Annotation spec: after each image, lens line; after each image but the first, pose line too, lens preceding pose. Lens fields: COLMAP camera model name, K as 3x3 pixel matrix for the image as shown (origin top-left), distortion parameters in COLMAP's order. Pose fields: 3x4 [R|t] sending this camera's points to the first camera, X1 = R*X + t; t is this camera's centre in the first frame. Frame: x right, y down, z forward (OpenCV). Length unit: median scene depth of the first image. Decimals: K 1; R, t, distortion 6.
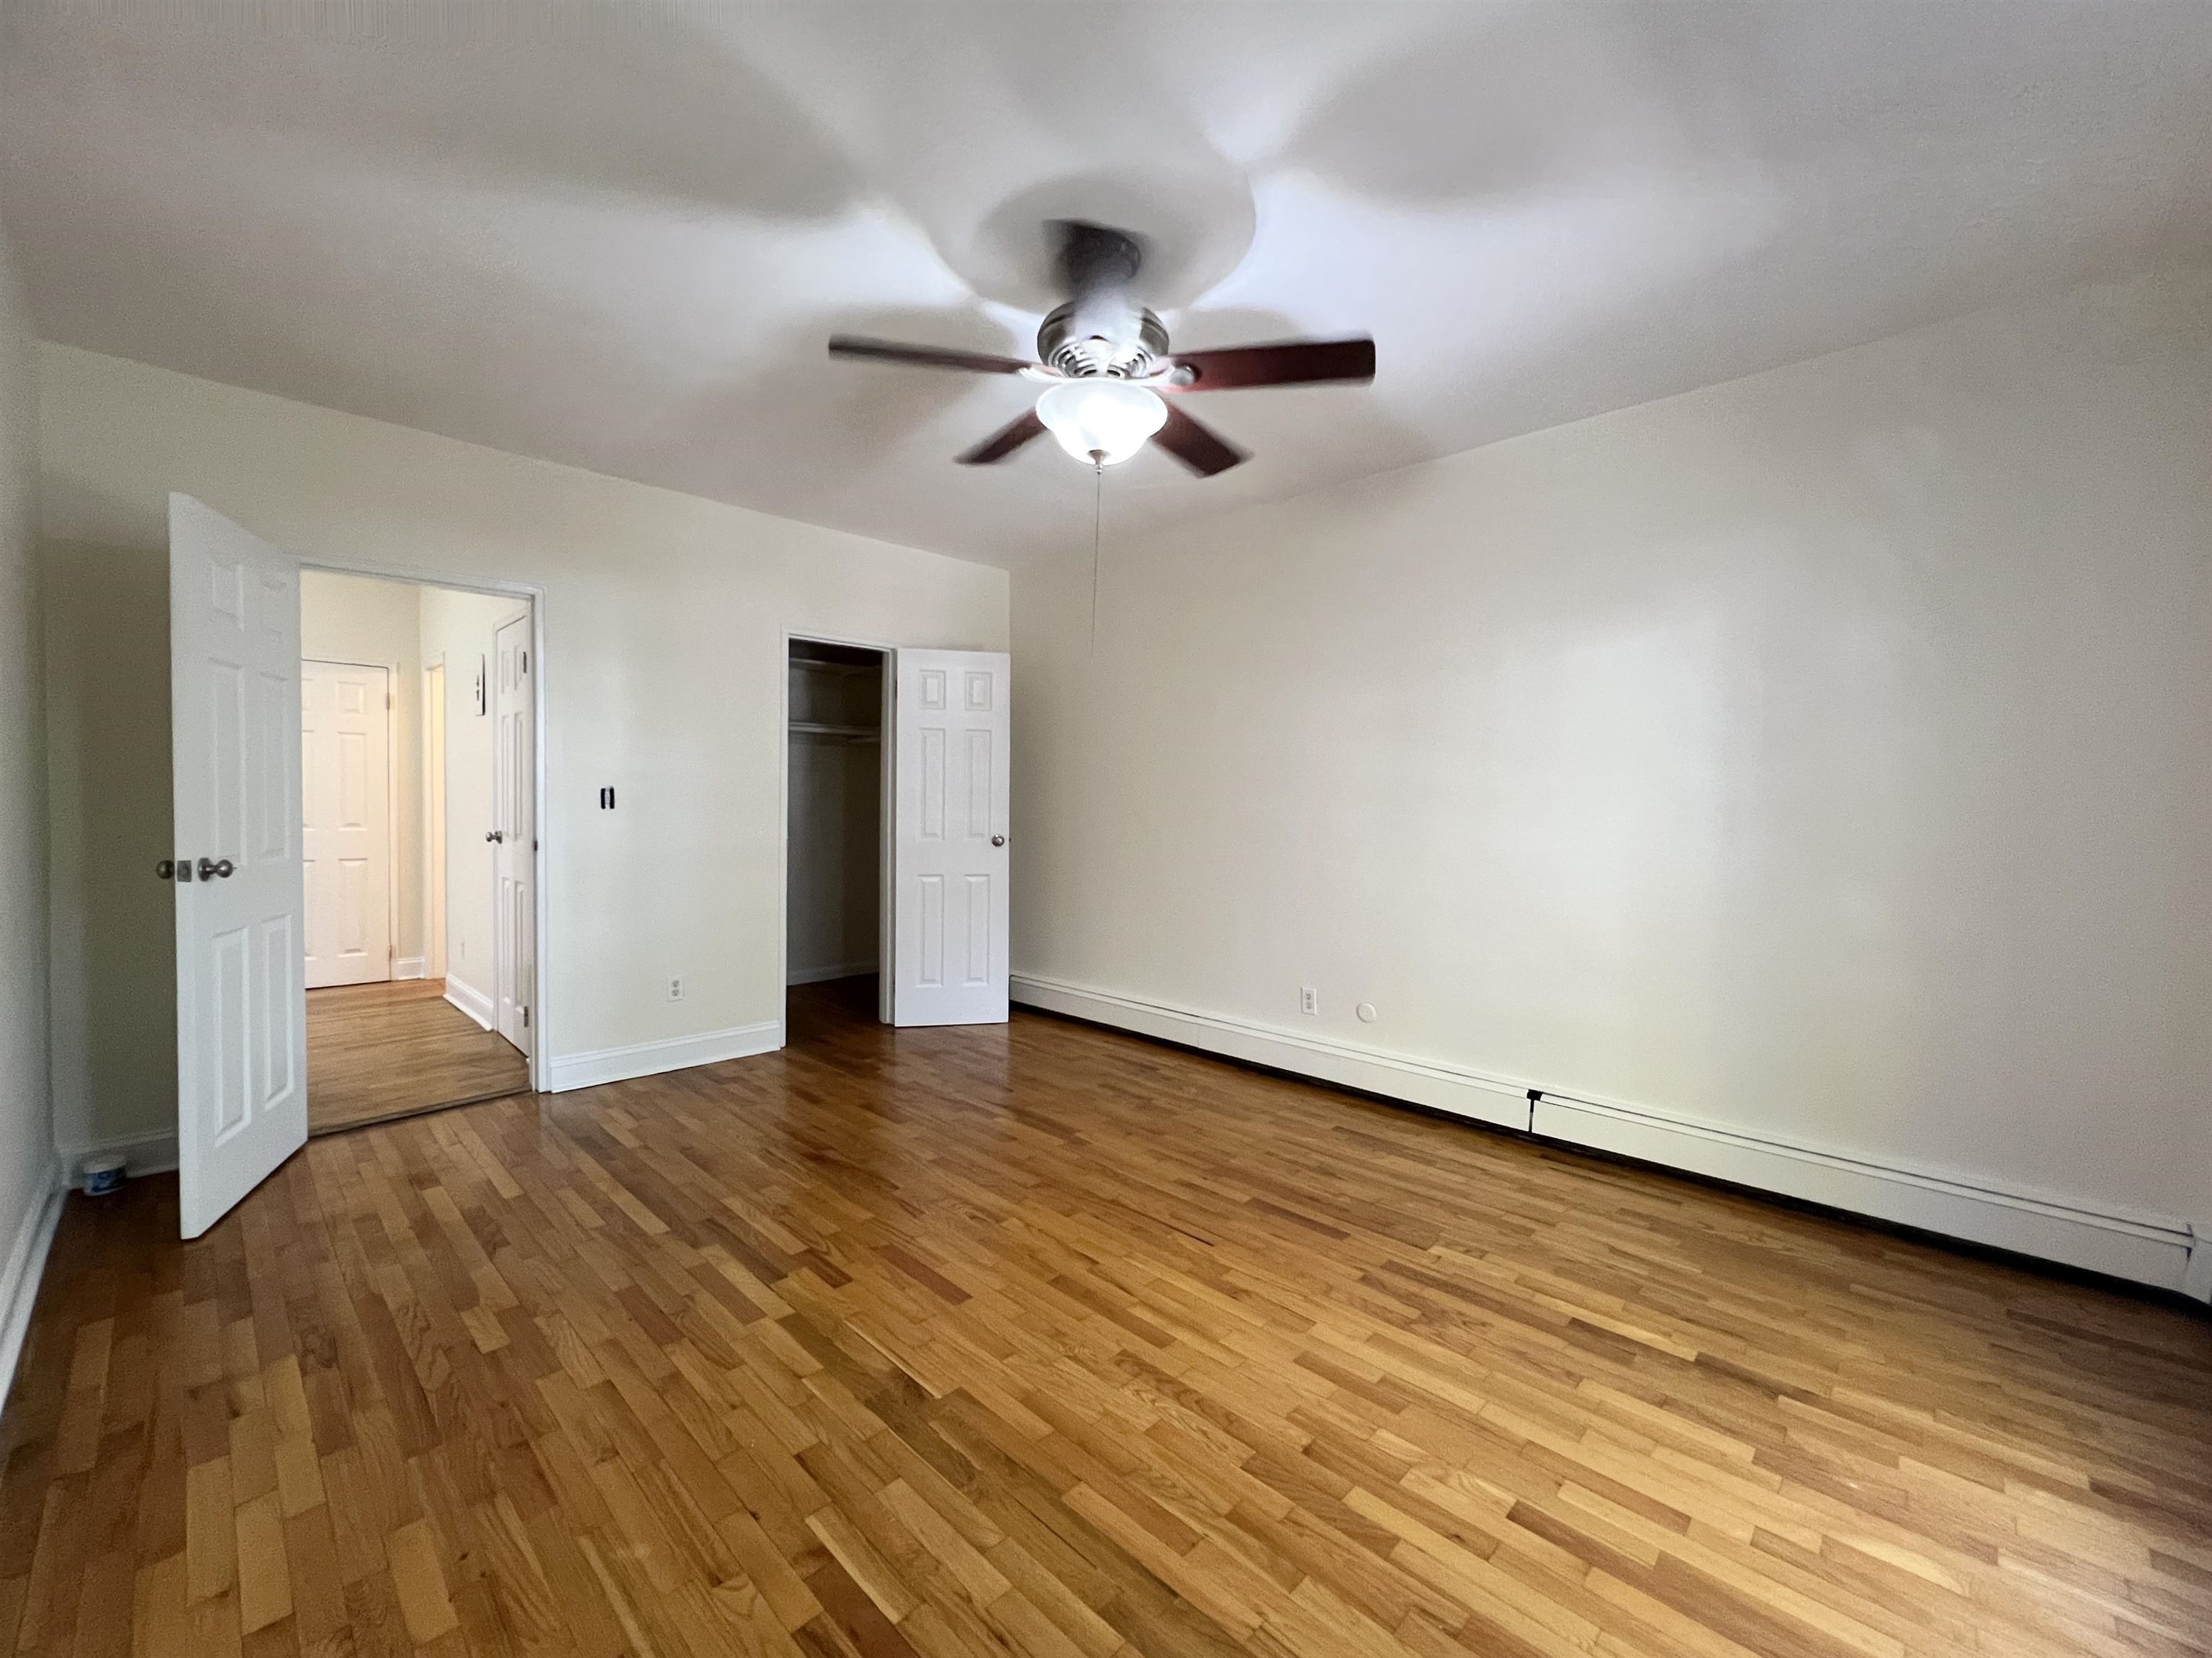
lens RADIAL K [[899.8, 0, 1110.6], [0, 899.8, 819.8], [0, 0, 1]] dist [-0.000556, -0.000149]
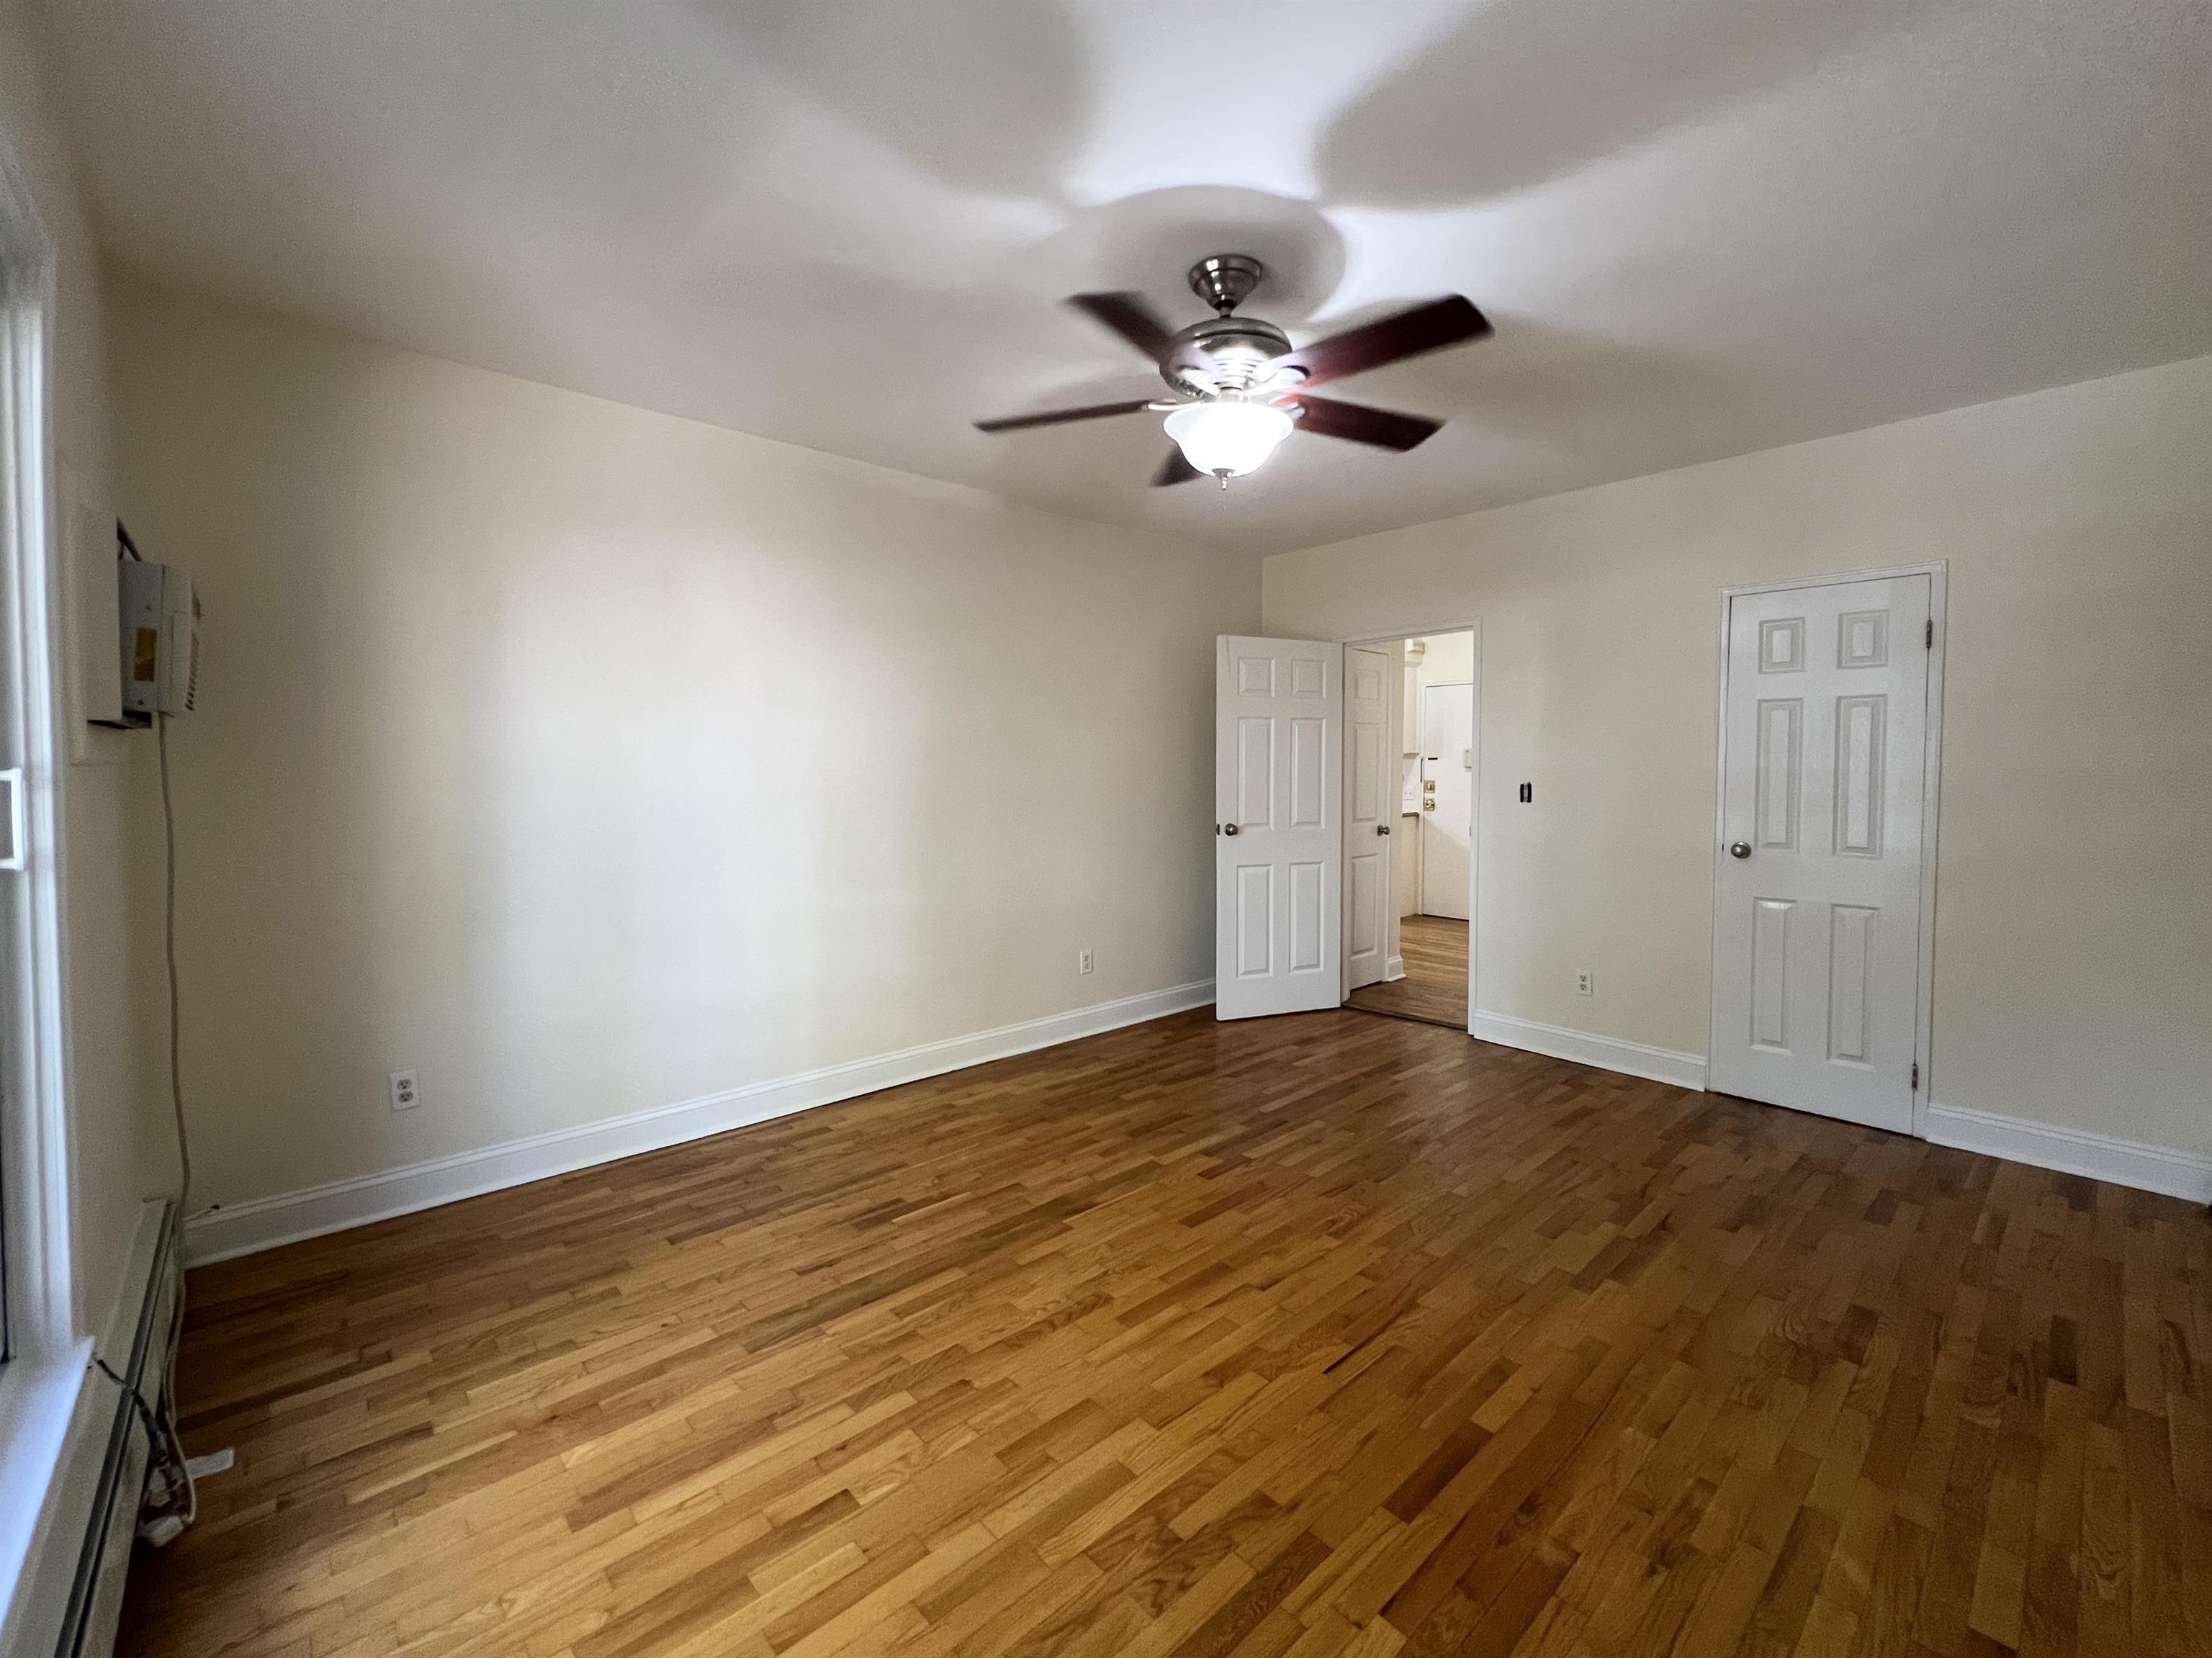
lens RADIAL K [[934.2, 0, 1101.7], [0, 934.2, 788.7], [0, 0, 1]] dist [0.004193, -0.000160]
pose [[-0.067601, 0.014190, -0.997611, 0.982934], [-0.022760, 0.999617, 0.015761, -0.055712], [0.997453, 0.023772, -0.067252, 0.876384]]
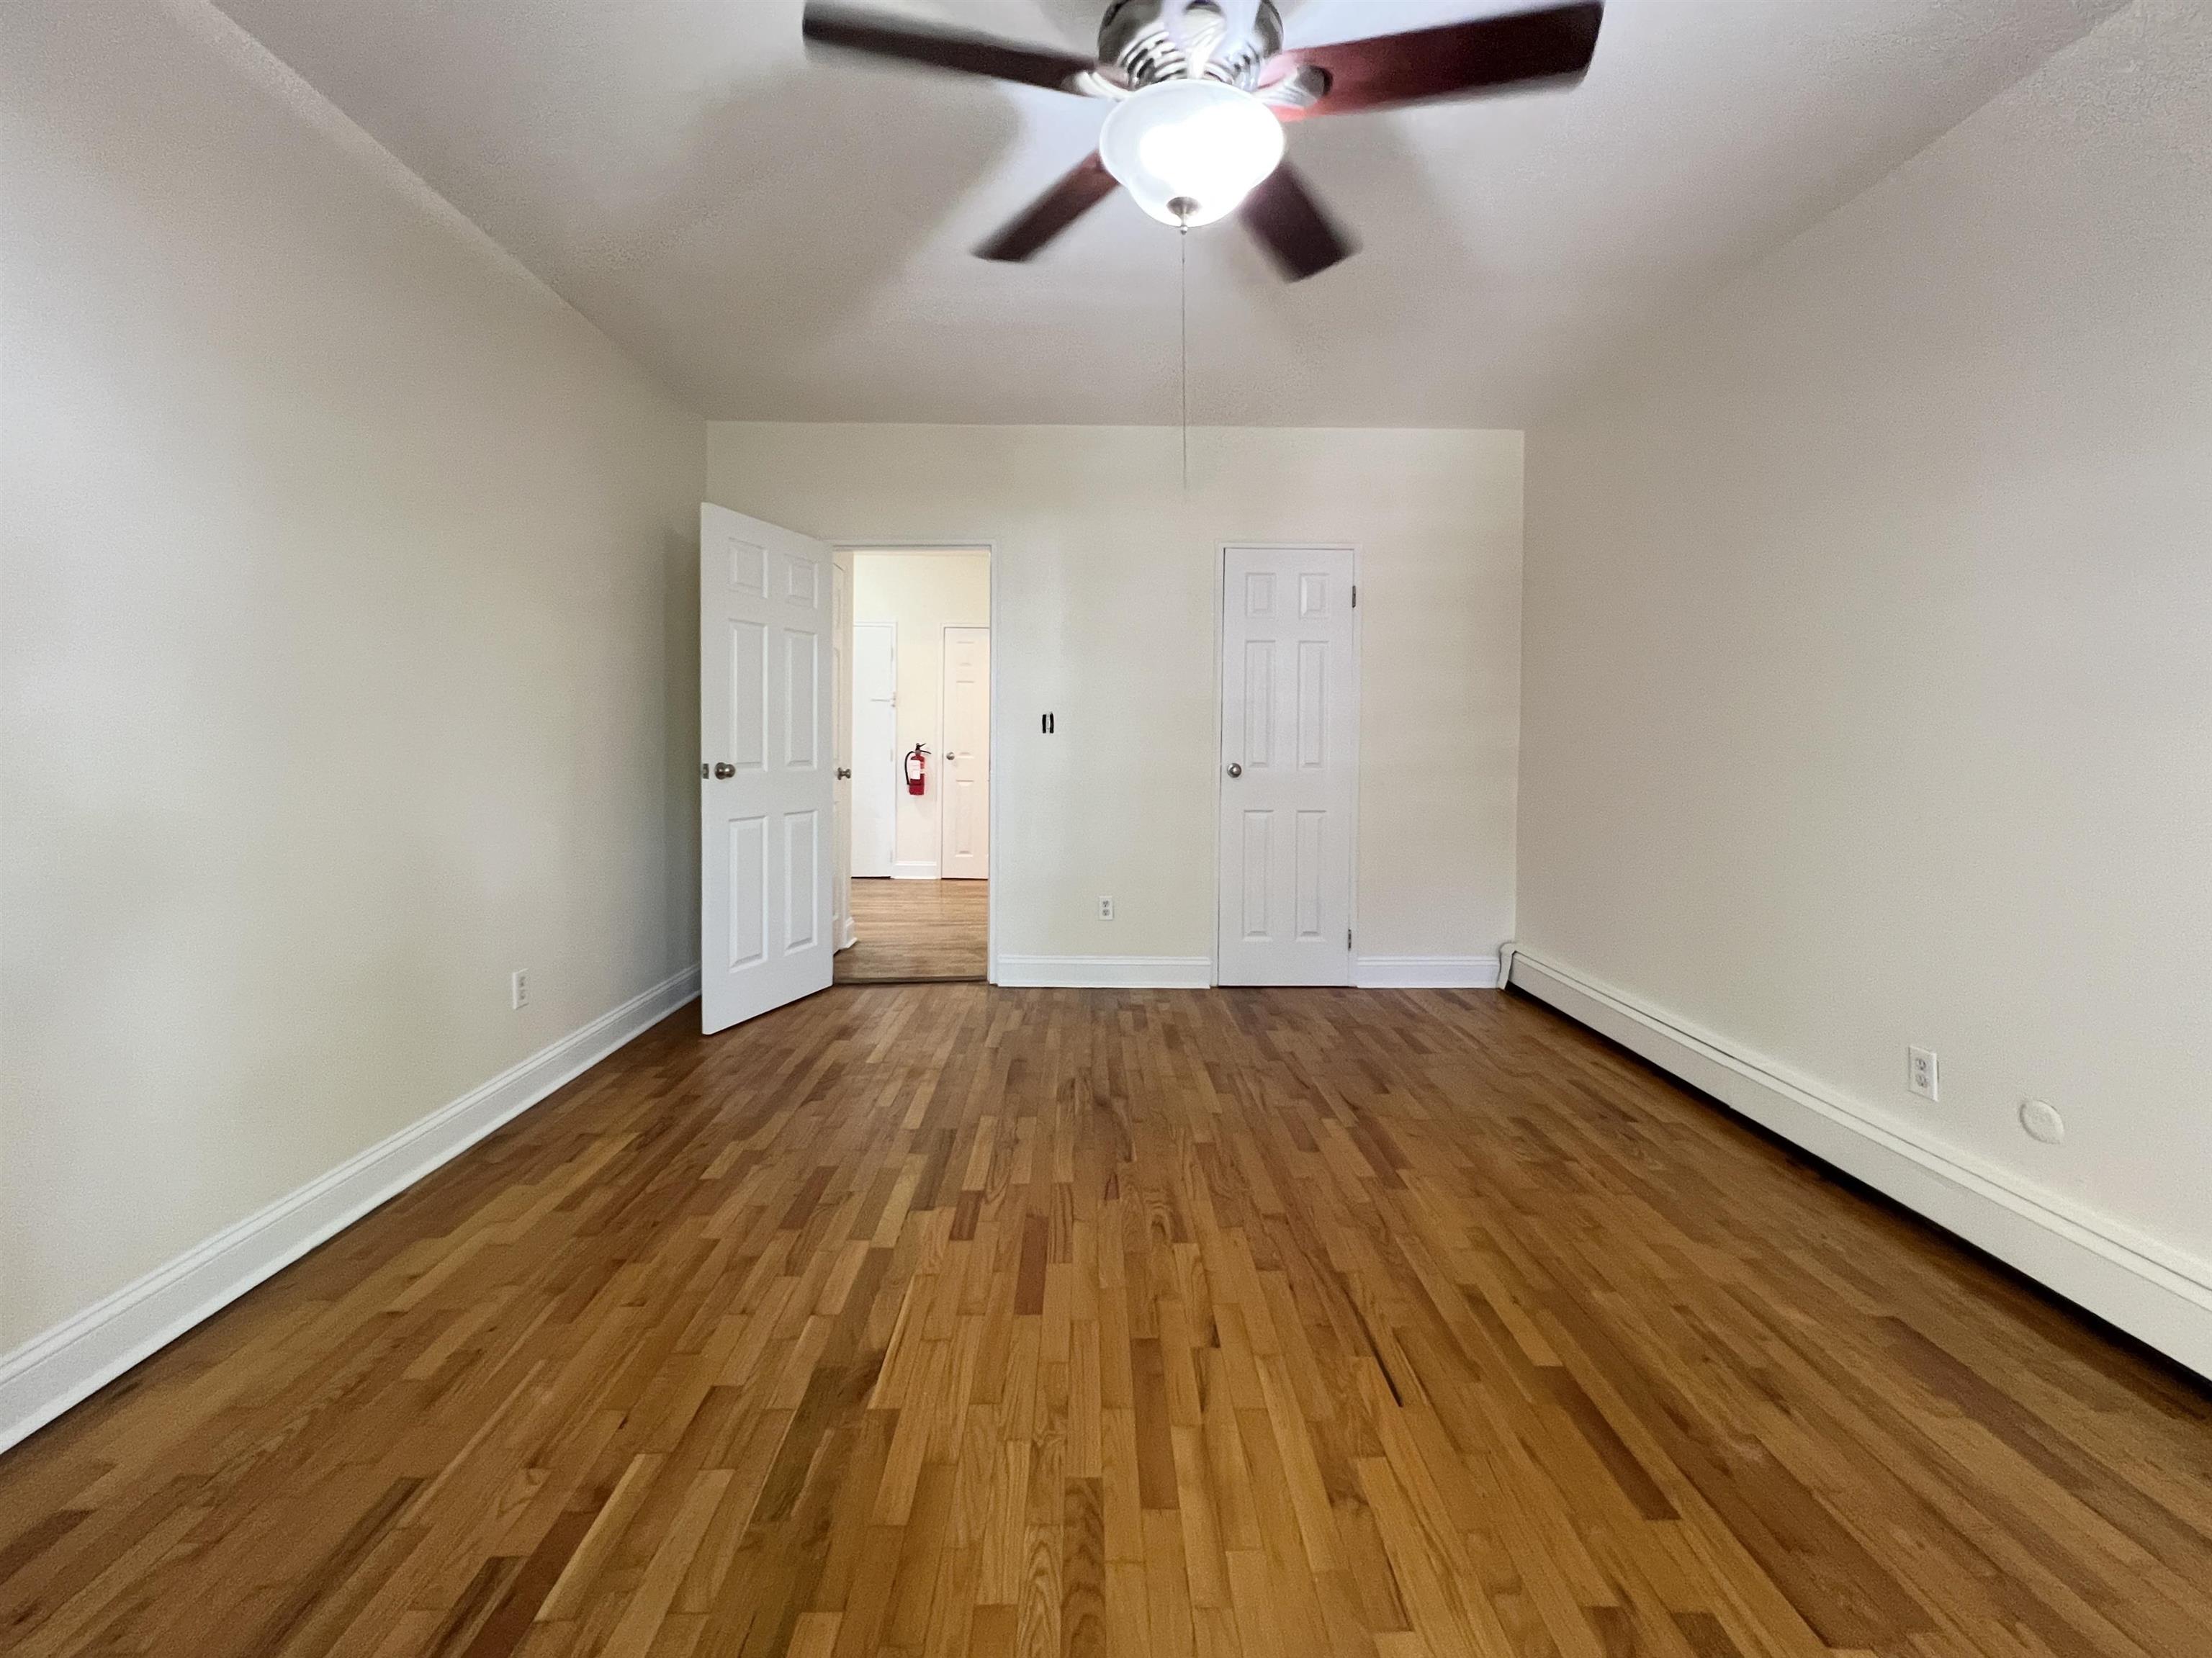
lens RADIAL K [[927.3, 0, 1111.5], [0, 927.3, 740.9], [0, 0, 1]] dist [0.000660, 0.000732]
pose [[0.713721, -0.005187, -0.700411, 0.438008], [-0.014177, 0.999661, -0.021849, 0.032361], [0.700286, 0.025524, 0.713406, 0.404605]]
